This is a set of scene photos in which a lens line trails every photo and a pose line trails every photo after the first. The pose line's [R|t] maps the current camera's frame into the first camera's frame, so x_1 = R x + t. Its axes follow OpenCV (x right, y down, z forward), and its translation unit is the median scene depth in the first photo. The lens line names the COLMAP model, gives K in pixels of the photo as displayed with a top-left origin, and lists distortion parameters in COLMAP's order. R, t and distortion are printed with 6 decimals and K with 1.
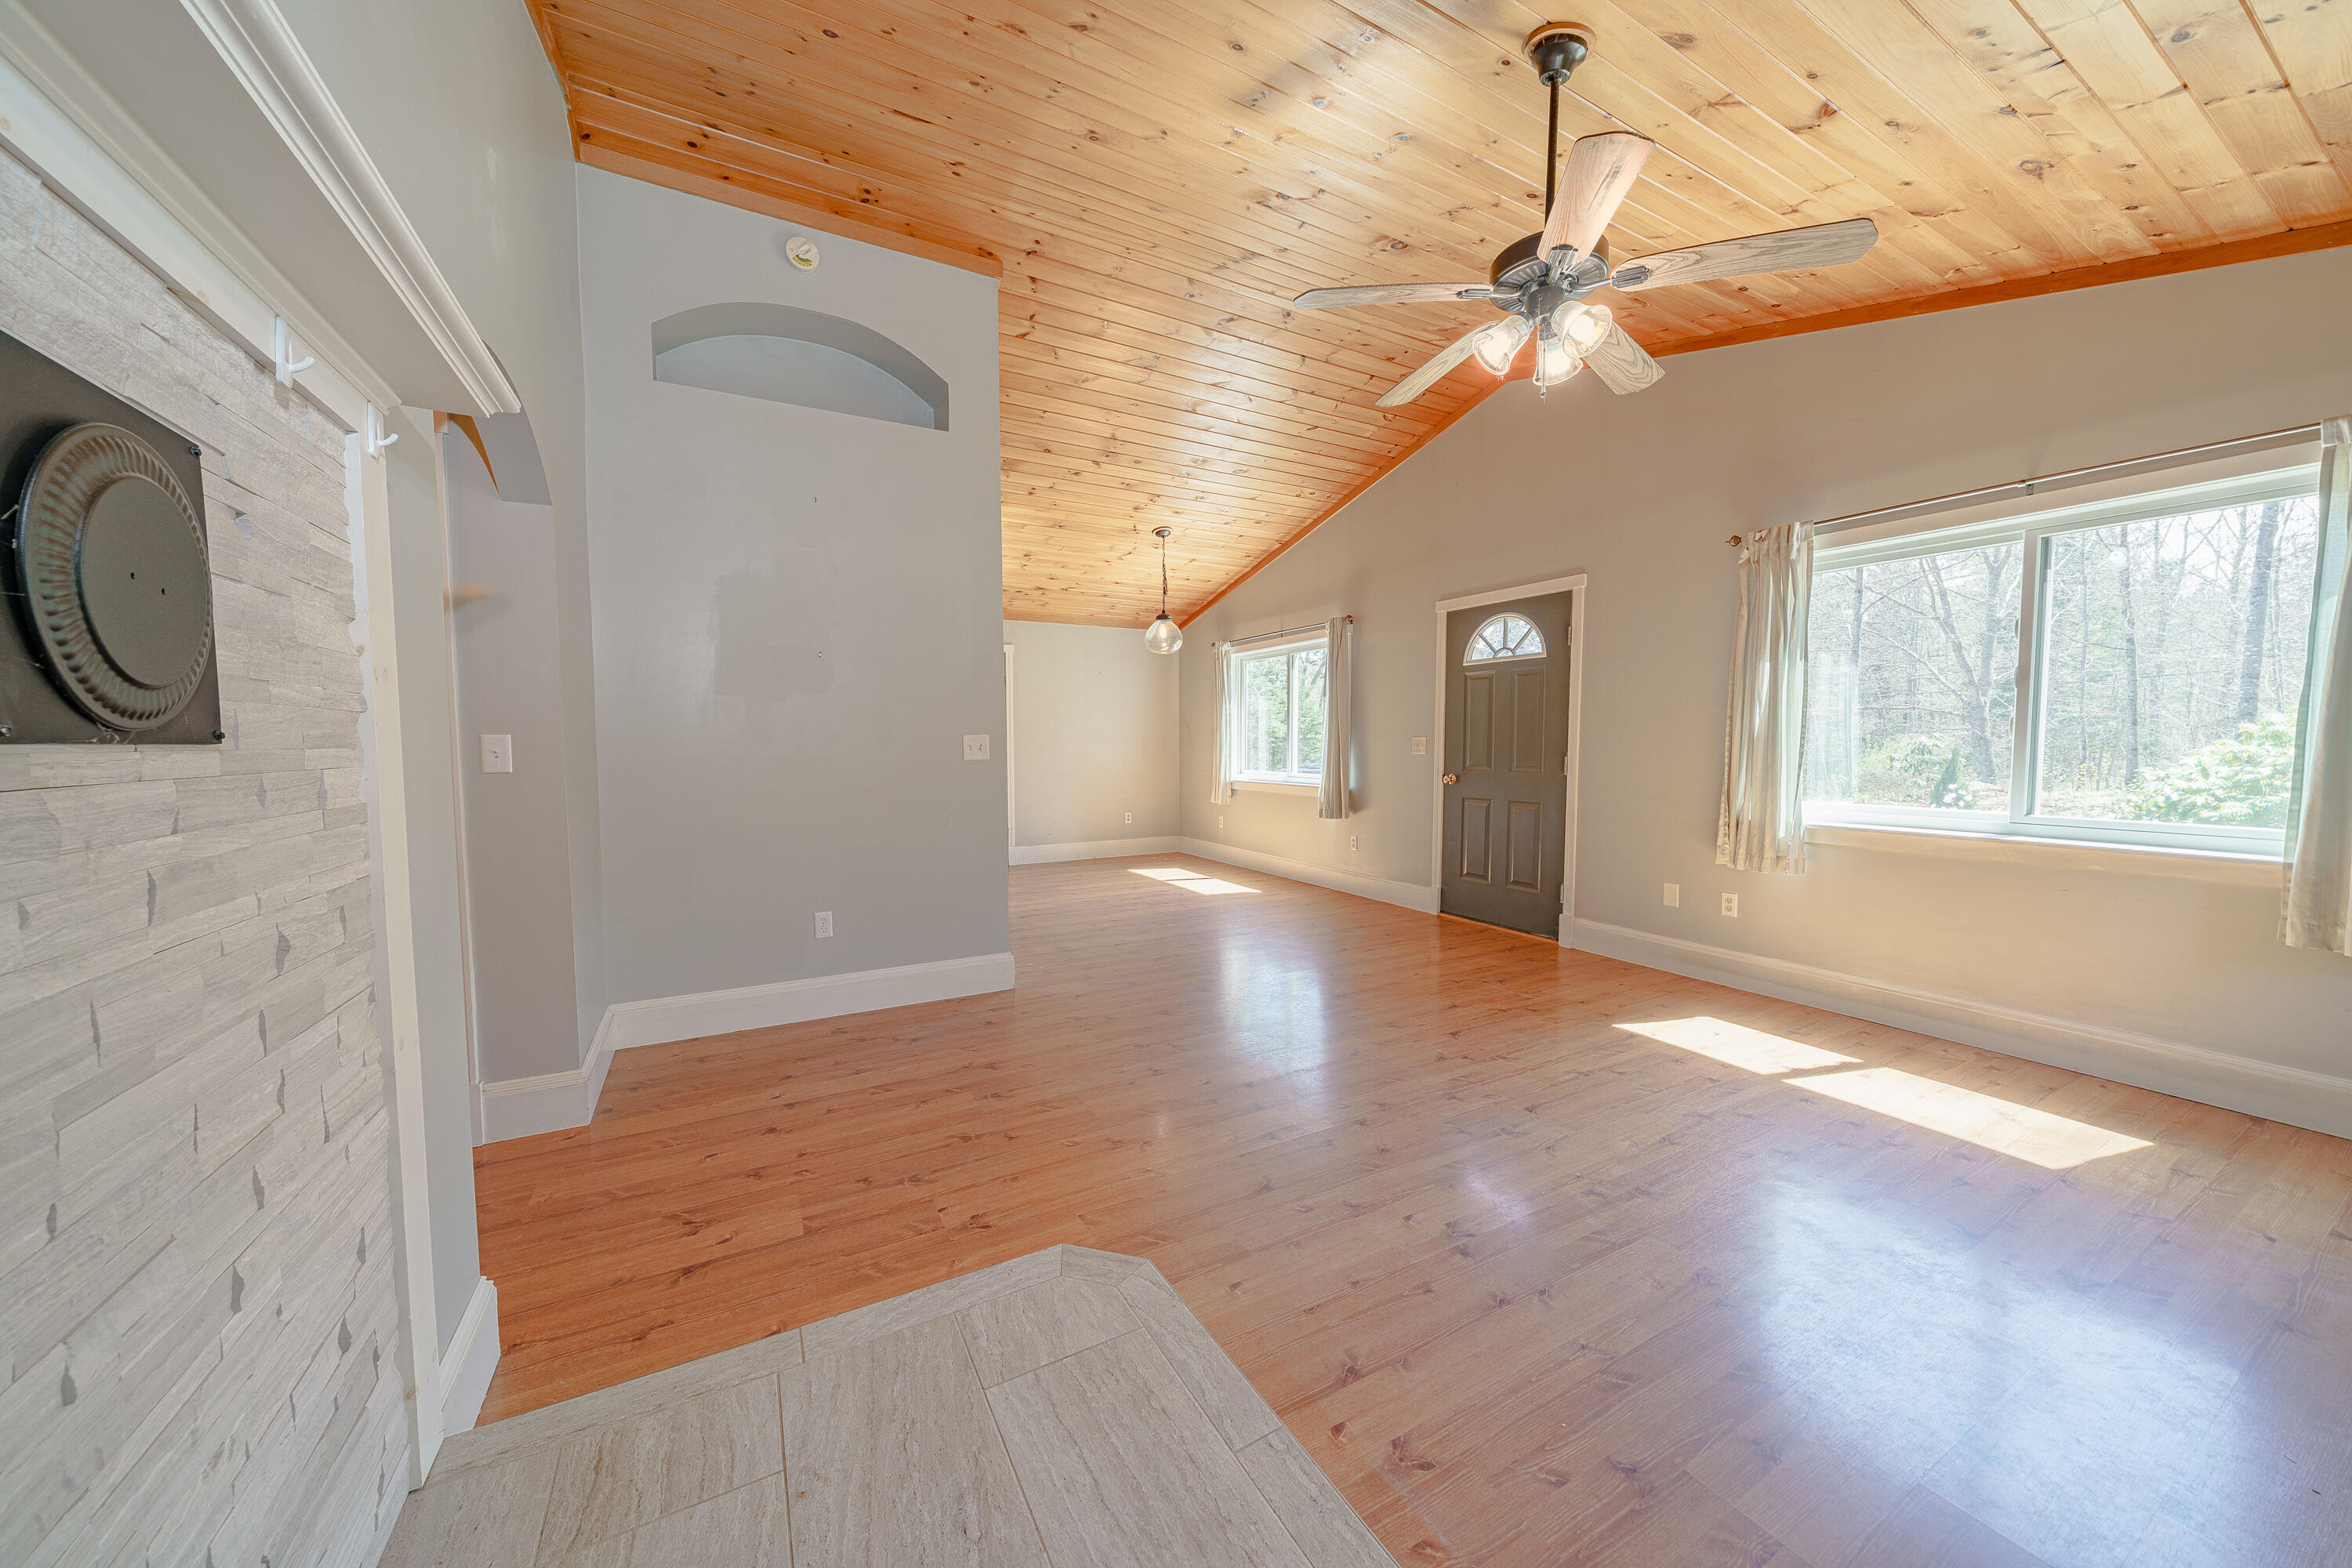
lens RADIAL K [[787.9, 0, 1176.0], [0, 787.9, 784.0], [0, 0, 1]] dist [-0.009598, 0.000019]
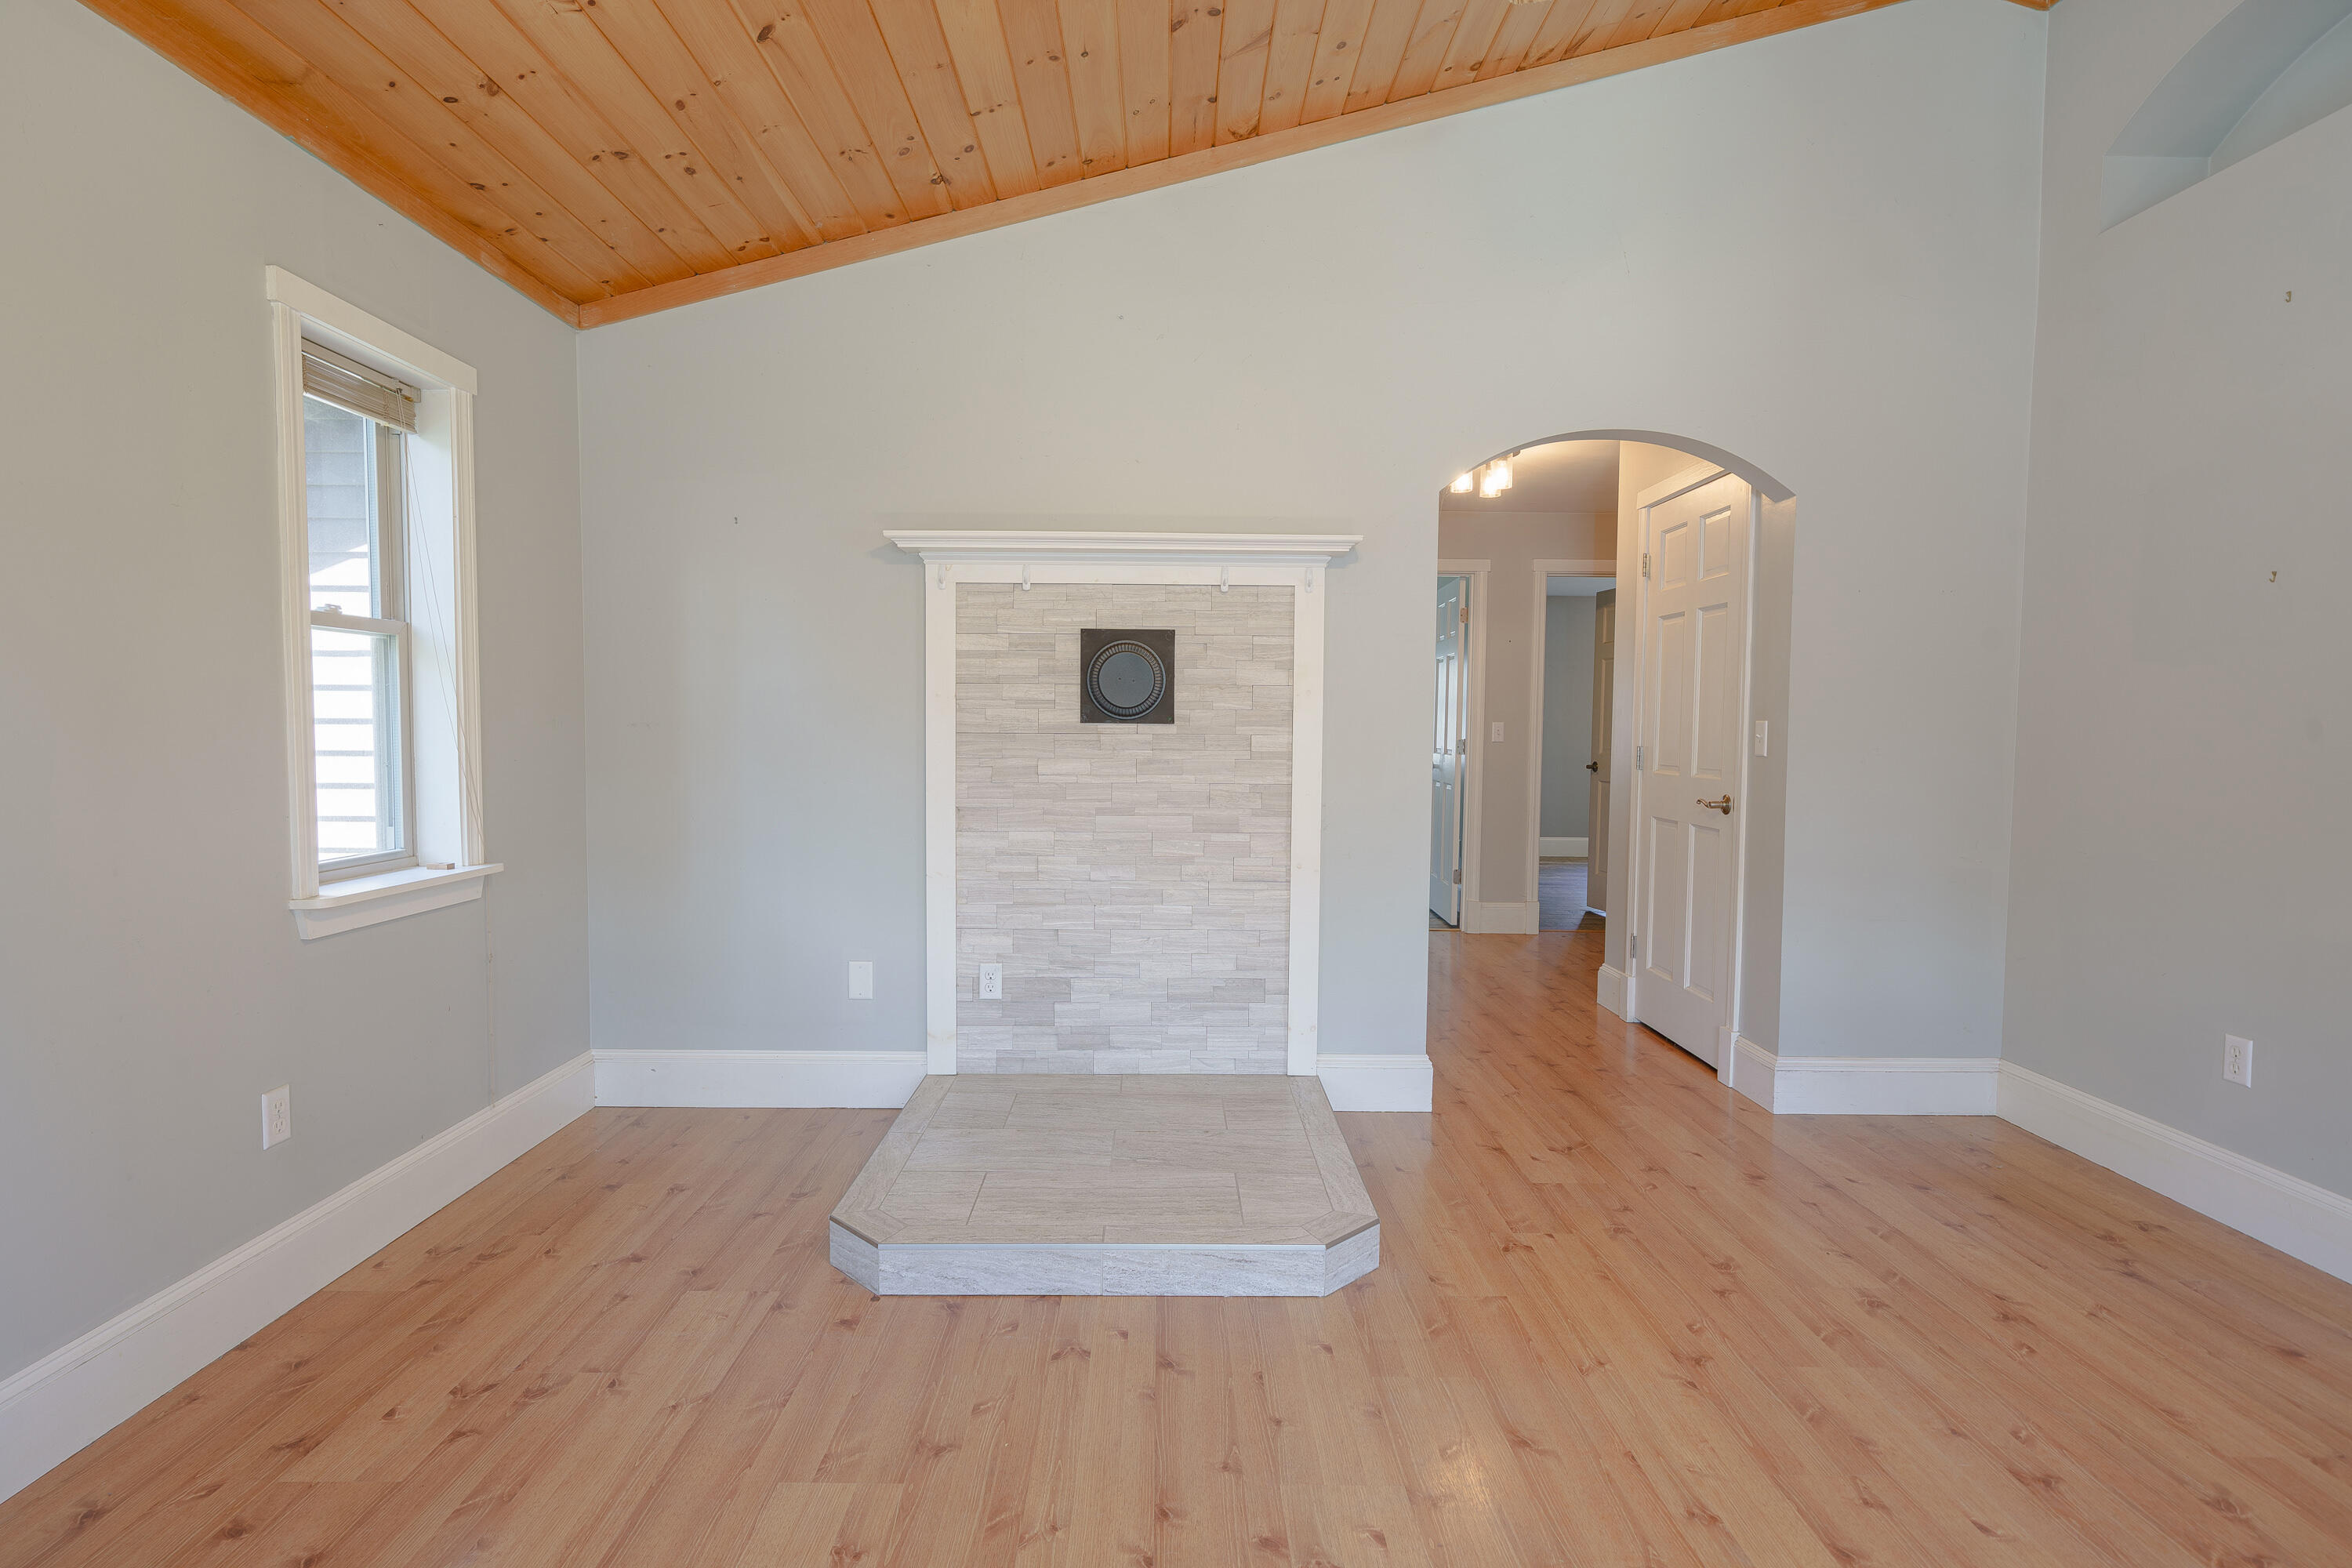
lens RADIAL K [[1192.8, 0, 1176.0], [0, 1192.8, 784.0], [0, 0, 1]] dist [0.000635, 0.000282]
pose [[-0.474139, 0.046299, -0.879232, 1.100872], [-0.056551, 0.994953, 0.082888, -0.076628], [0.878632, 0.089022, -0.469127, 1.203172]]
